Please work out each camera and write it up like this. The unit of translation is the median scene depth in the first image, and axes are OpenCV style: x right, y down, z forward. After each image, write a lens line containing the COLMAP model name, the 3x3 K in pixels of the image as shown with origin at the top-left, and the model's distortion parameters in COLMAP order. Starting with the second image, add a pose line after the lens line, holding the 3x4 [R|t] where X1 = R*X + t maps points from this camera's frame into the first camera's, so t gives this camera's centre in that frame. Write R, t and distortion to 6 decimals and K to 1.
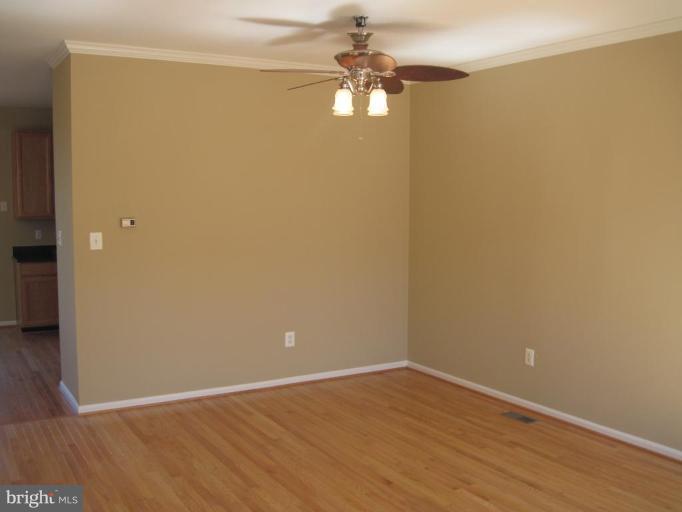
lens RADIAL K [[725.7, 0, 341.0], [0, 725.7, 256.0], [0, 0, 1]] dist [-0.094976, 0.015257]
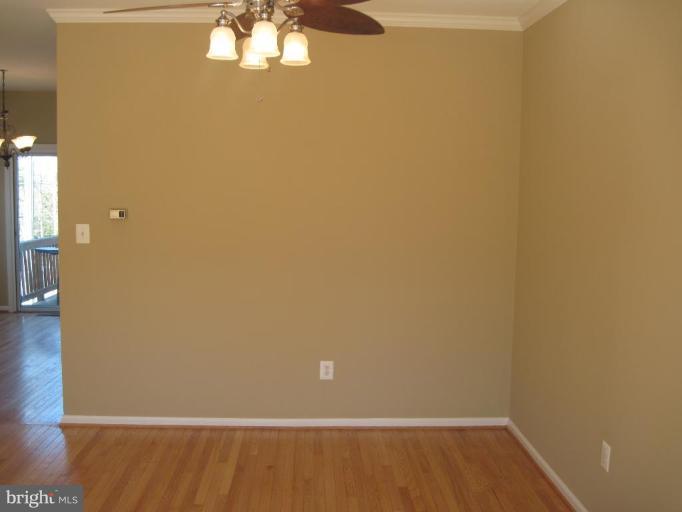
lens RADIAL K [[708.4, 0, 341.0], [0, 708.4, 256.0], [0, 0, 1]] dist [-0.102312, 0.030482]
pose [[0.875363, 0.062389, -0.479425, 0.338039], [-0.057717, 0.998032, 0.024495, -0.031253], [0.480009, 0.006229, 0.877241, 0.377459]]
